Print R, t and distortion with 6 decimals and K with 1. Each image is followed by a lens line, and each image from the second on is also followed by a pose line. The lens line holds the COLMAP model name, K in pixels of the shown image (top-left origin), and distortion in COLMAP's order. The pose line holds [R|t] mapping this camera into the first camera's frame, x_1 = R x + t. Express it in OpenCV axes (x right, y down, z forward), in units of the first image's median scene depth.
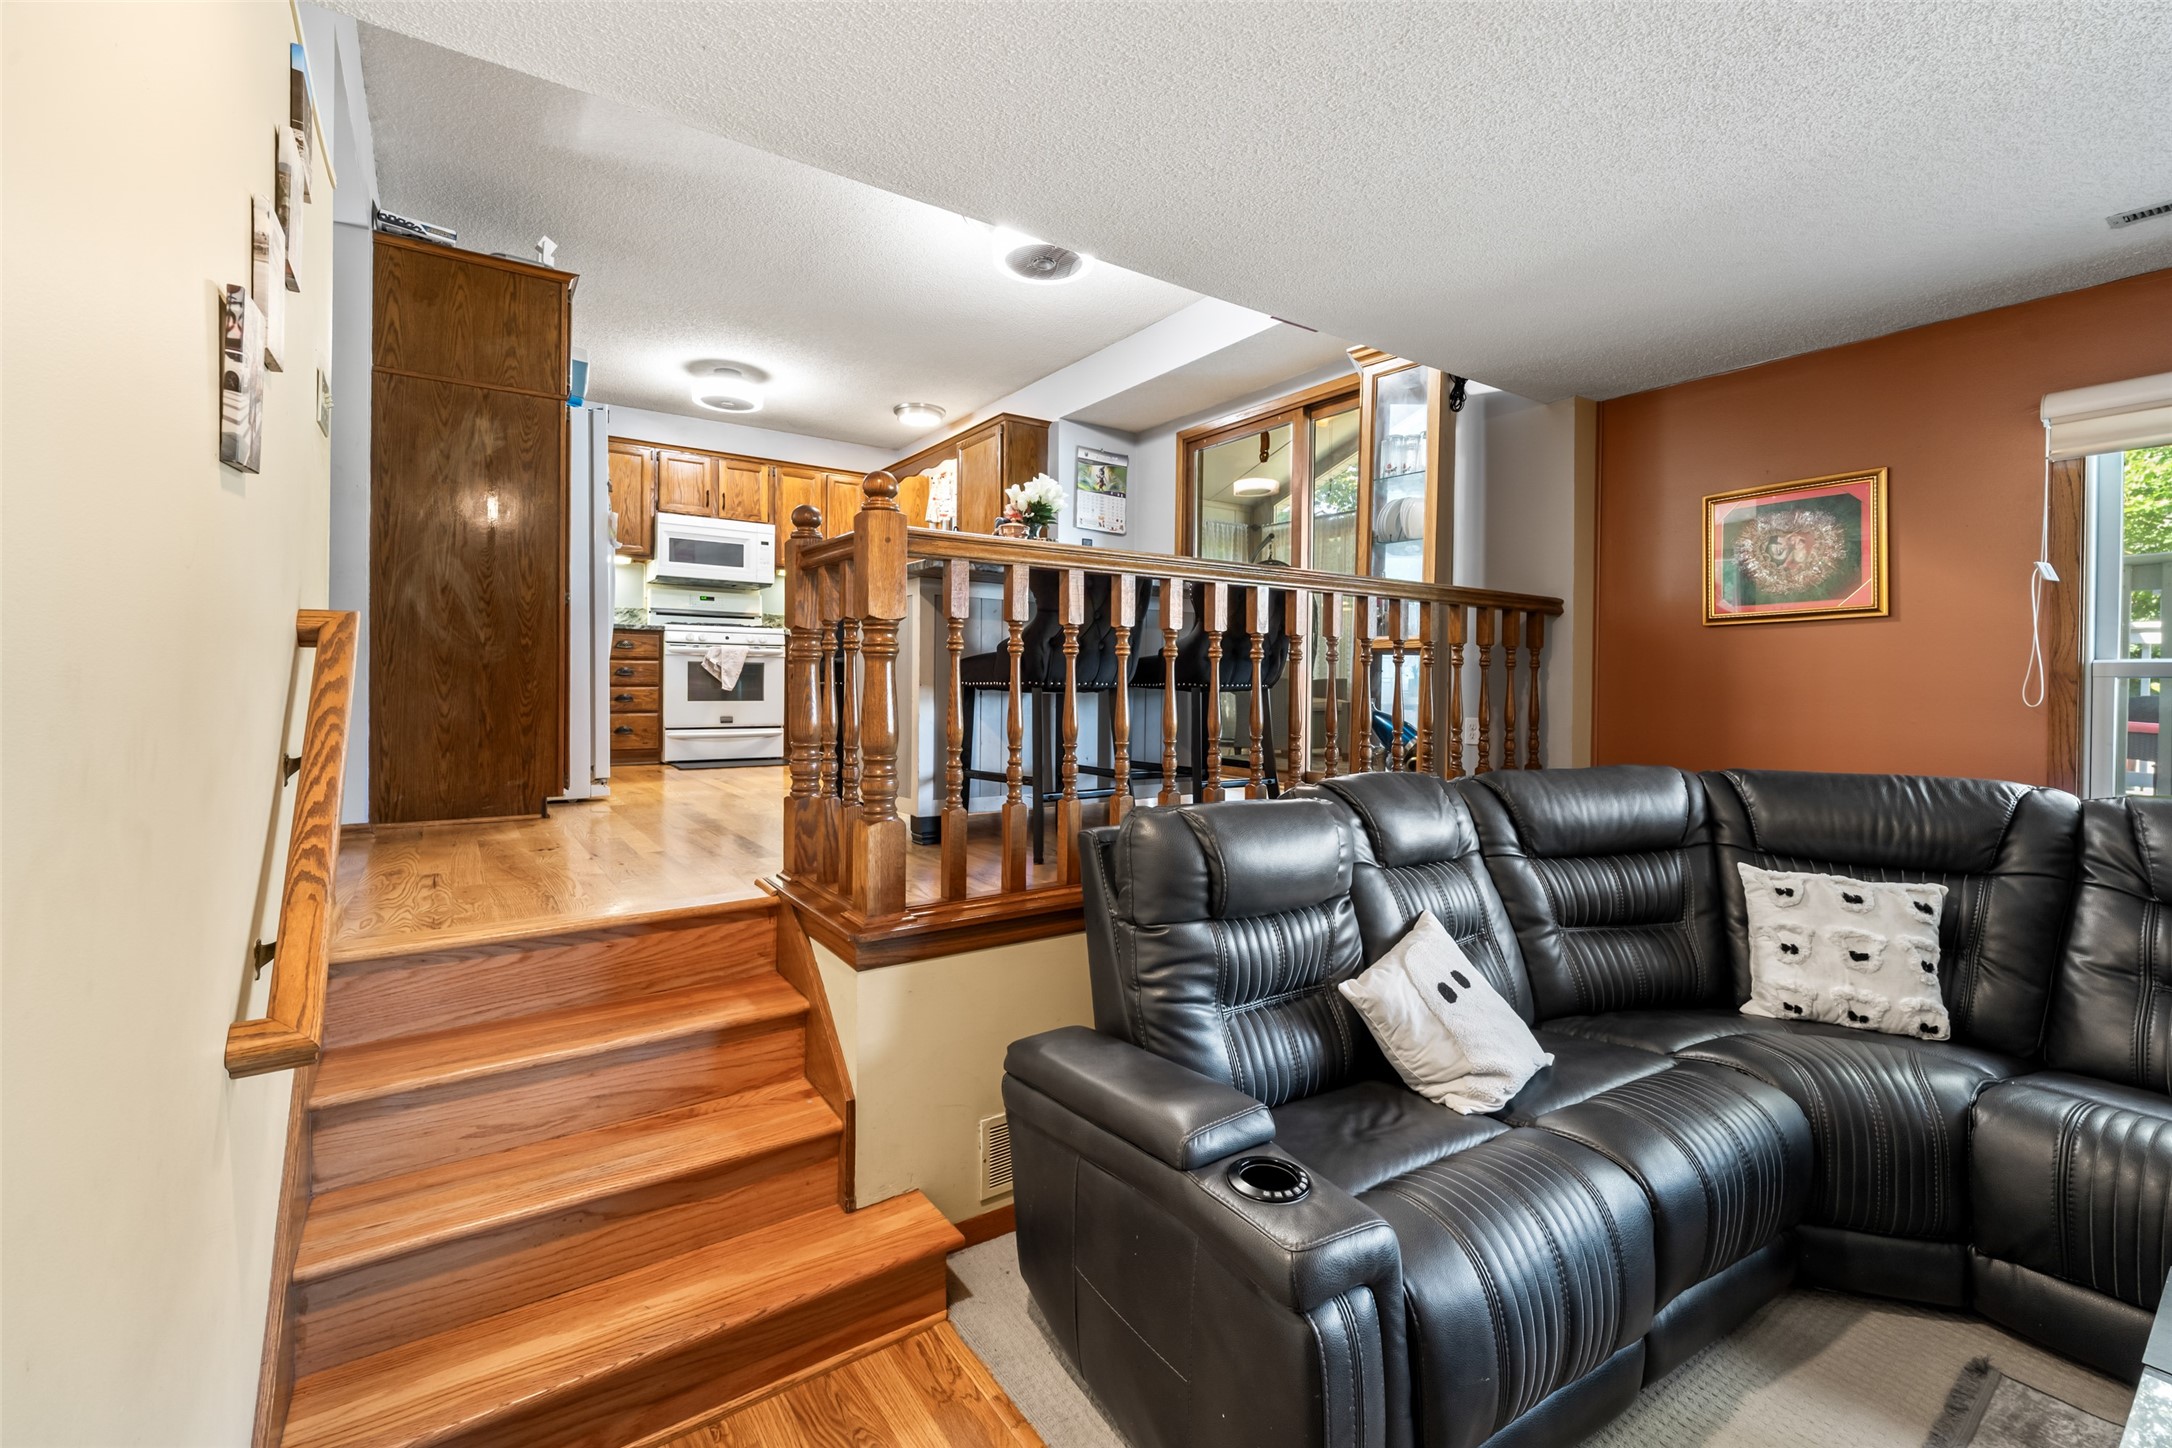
lens RADIAL K [[920.6, 0, 1089.5], [0, 920.6, 692.3], [0, 0, 1]] dist [0.023398, -0.018098]
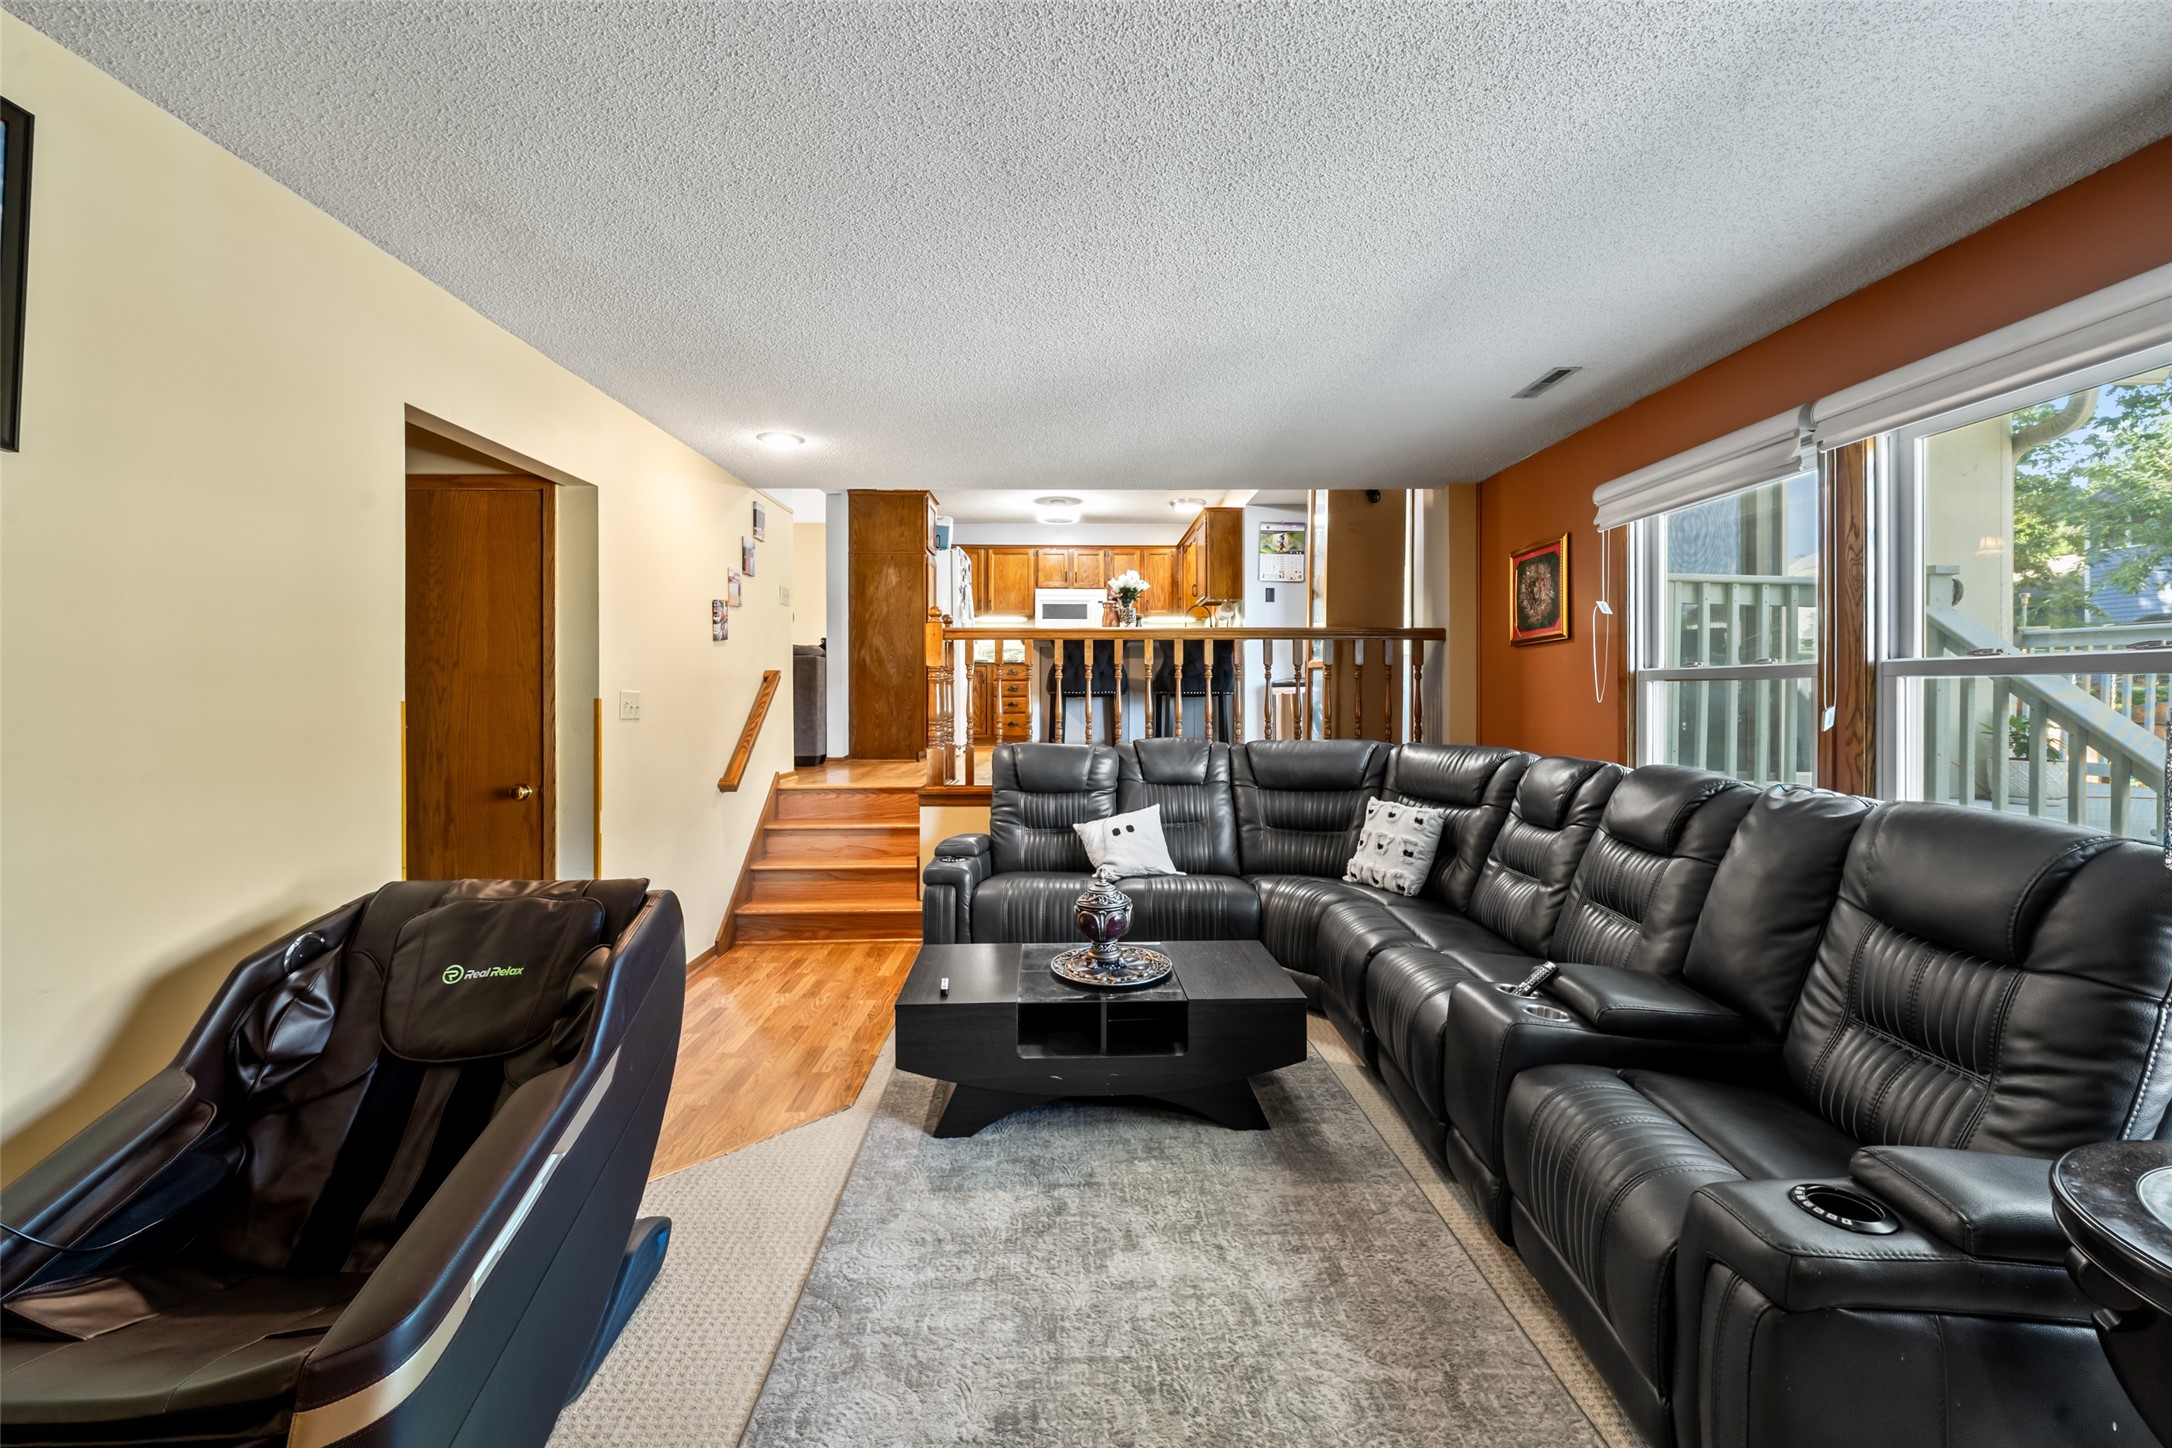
lens RADIAL K [[906.5, 0, 1081.2], [0, 906.5, 706.0], [0, 0, 1]] dist [0.026158, -0.017659]
pose [[0.830000, -0.000573, -0.557763, 0.822986], [0.000593, 1.000000, -0.000144, 0.014909], [0.557763, -0.000211, 0.830000, -0.448353]]
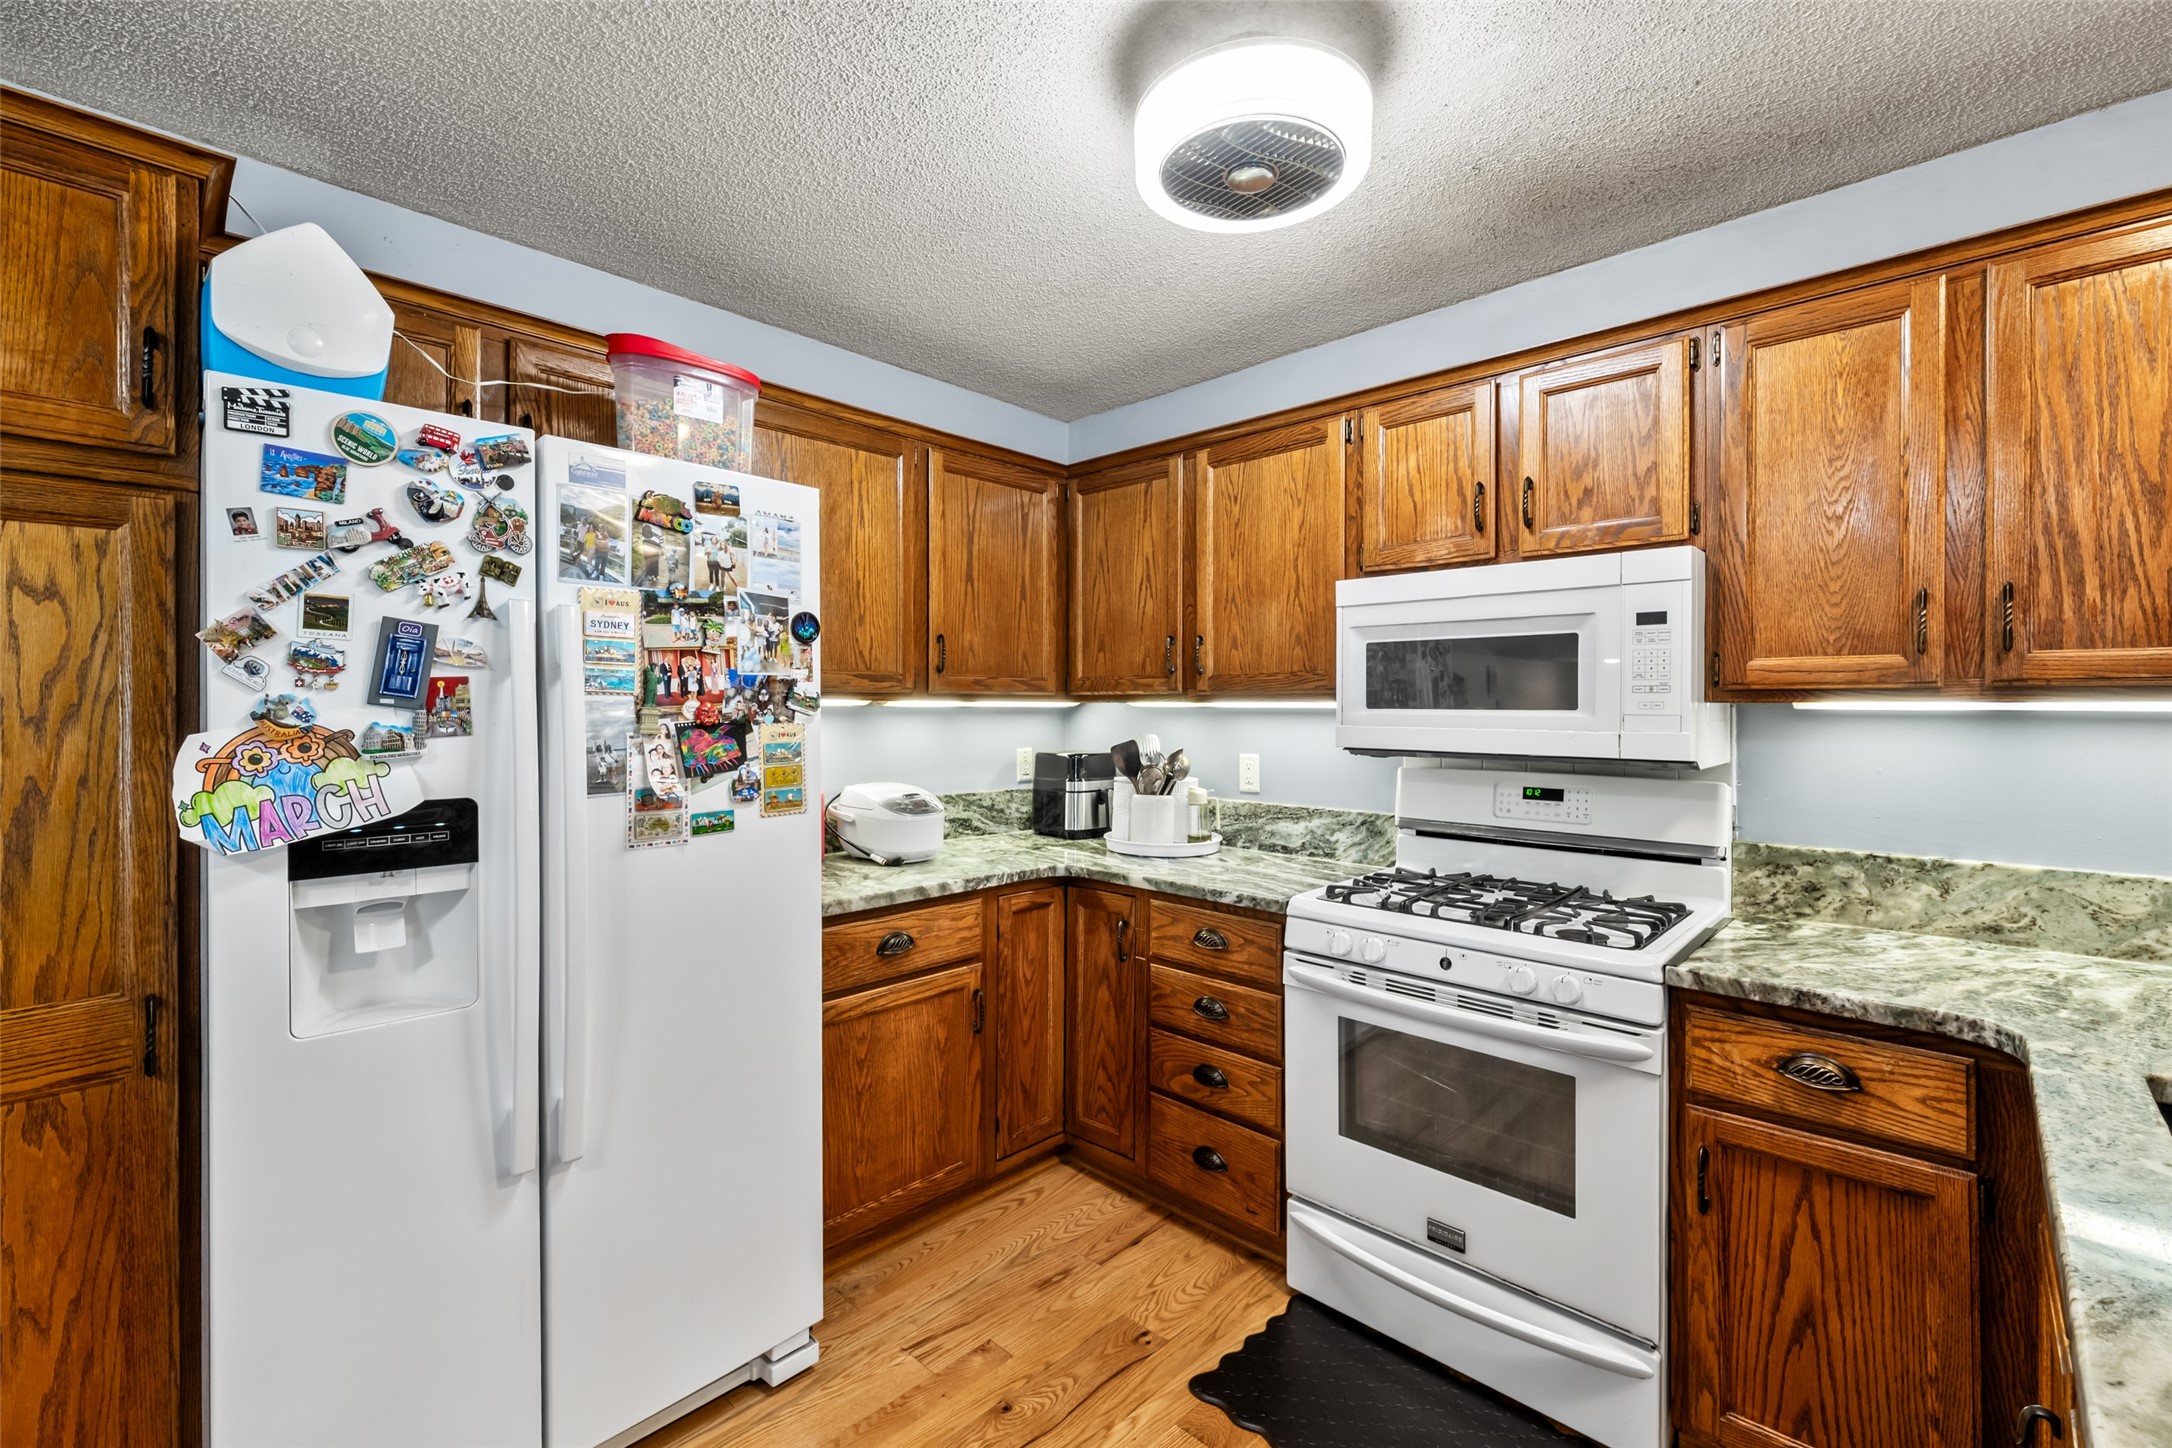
lens RADIAL K [[933.3, 0, 1086.0], [0, 933.3, 724.0], [0, 0, 1]] dist [0.018686, -0.011635]
pose [[0.205888, 0.005174, -0.978562, -0.207144], [-0.012296, 0.999921, 0.002700, -0.237300], [0.978498, 0.011477, 0.205935, 1.431780]]
